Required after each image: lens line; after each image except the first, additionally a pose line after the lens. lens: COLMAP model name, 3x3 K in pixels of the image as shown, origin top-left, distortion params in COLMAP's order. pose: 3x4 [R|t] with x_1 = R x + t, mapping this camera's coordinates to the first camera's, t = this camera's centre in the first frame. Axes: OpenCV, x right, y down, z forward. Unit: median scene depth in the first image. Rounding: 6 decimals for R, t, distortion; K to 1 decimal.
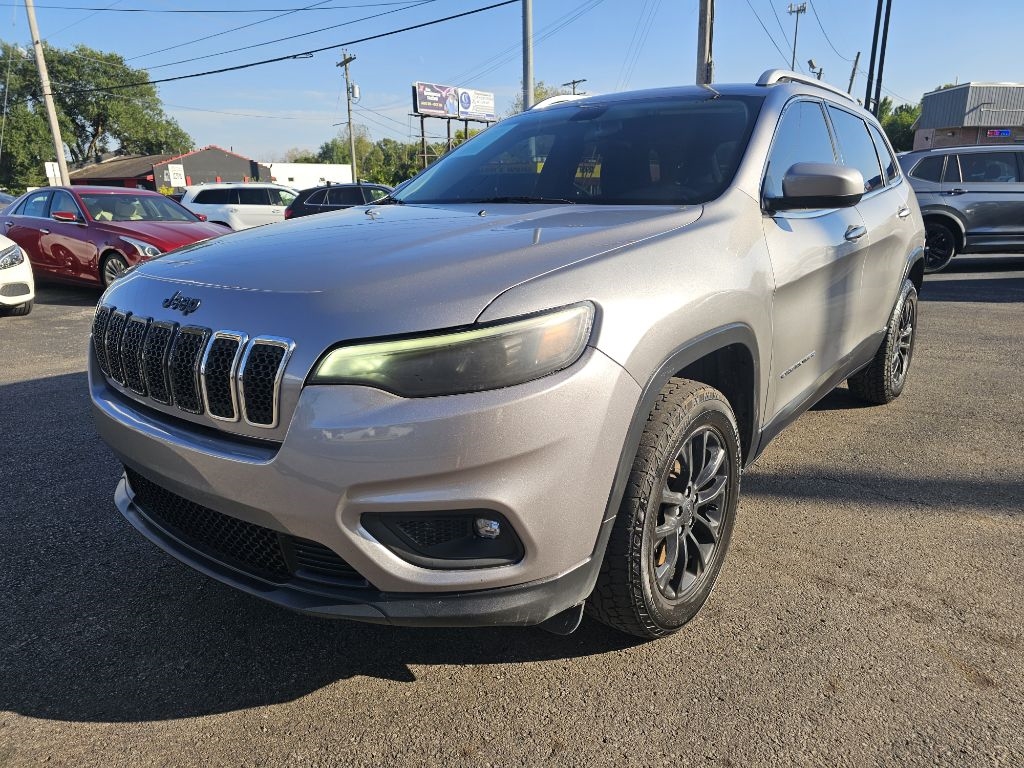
lens RADIAL K [[702.0, 0, 514.9], [0, 702.0, 382.0], [0, 0, 1]] dist [0.040085, -0.026972]
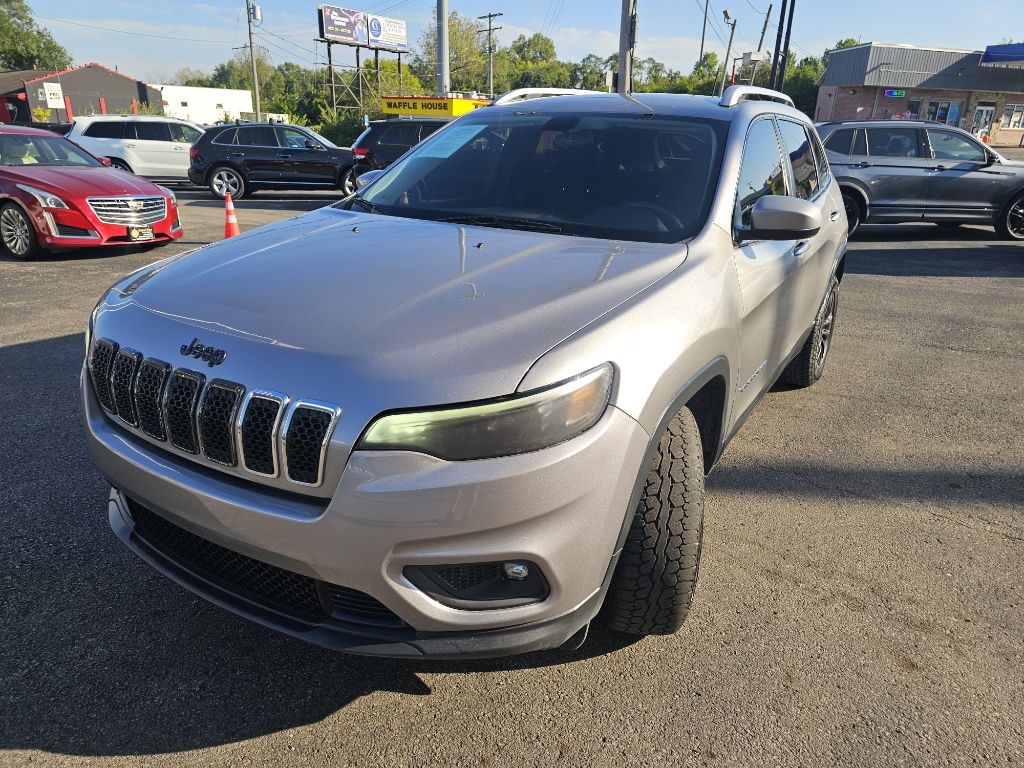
lens RADIAL K [[702.0, 0, 510.4], [0, 702.0, 379.8], [0, 0, 1]] dist [0.040085, -0.026972]
pose [[0.992857, -0.001775, 0.119300, -0.099871], [-0.007790, 0.996791, 0.079664, -0.100369], [-0.119059, -0.080024, 0.989657, -0.036310]]
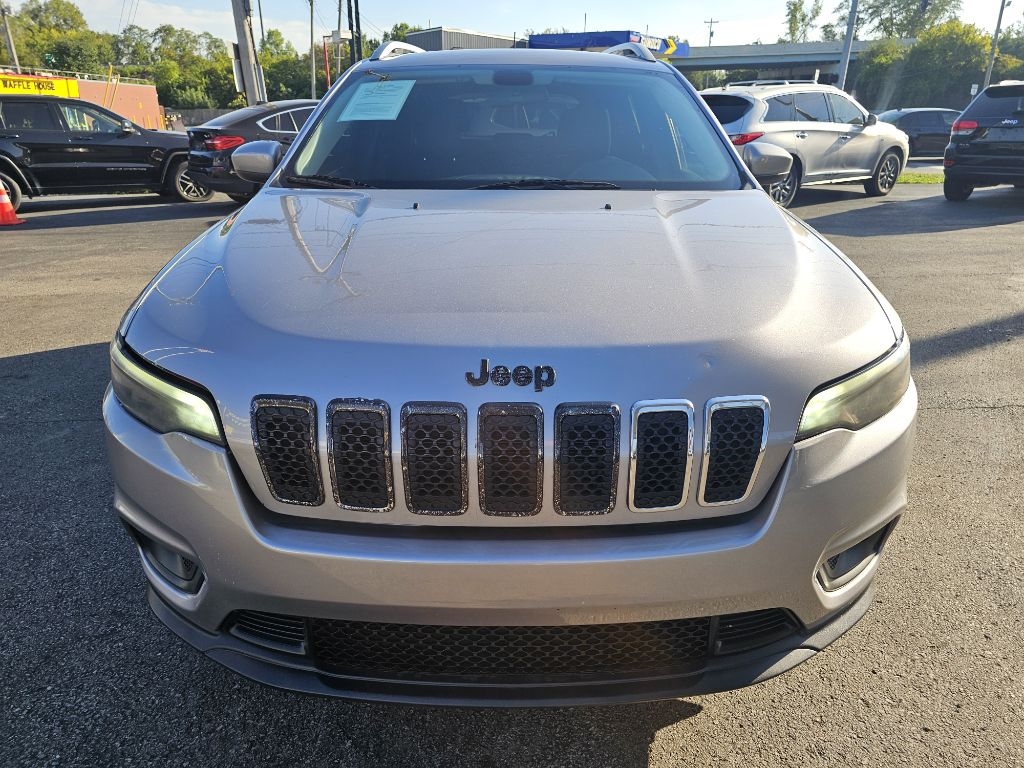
lens RADIAL K [[702.0, 0, 515.5], [0, 702.0, 378.2], [0, 0, 1]] dist [0.040085, -0.026972]
pose [[0.778436, -0.198464, 0.595525, -0.572627], [0.144339, 0.979875, 0.137879, -0.132201], [-0.610904, -0.021373, 0.791416, 0.275024]]
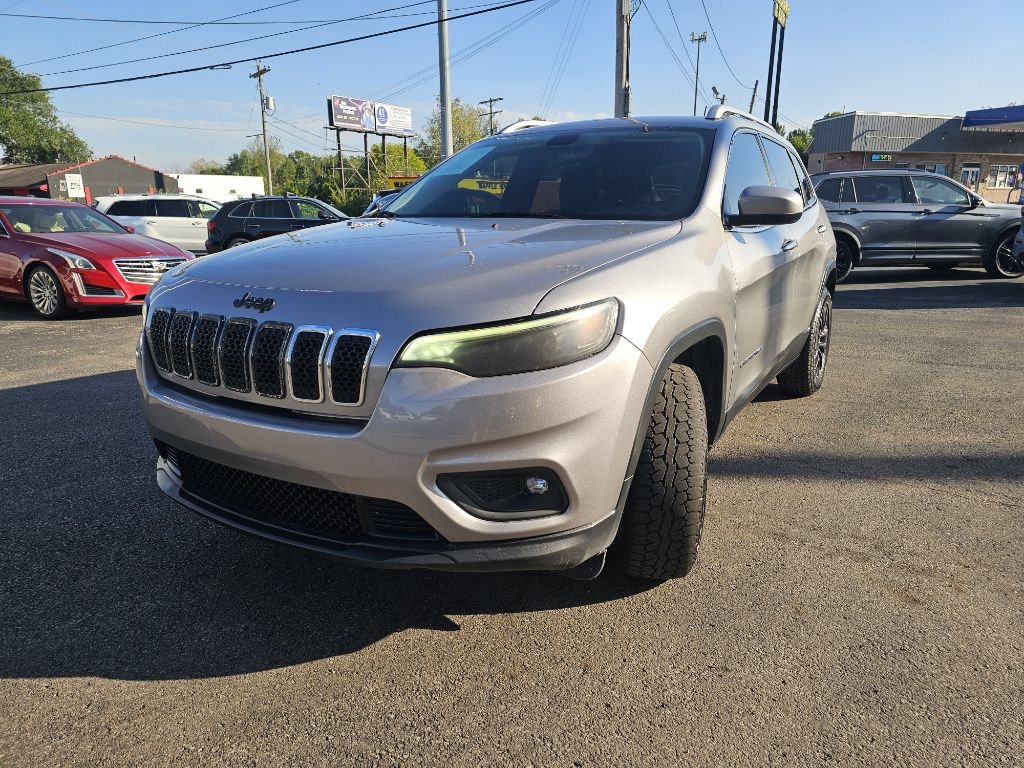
lens RADIAL K [[702.0, 0, 515.1], [0, 702.0, 382.4], [0, 0, 1]] dist [0.040085, -0.026972]
pose [[0.993190, -0.018783, 0.114984, -0.119520], [0.021041, 0.999608, -0.018449, 0.029456], [-0.114593, 0.020743, 0.993196, -0.113533]]
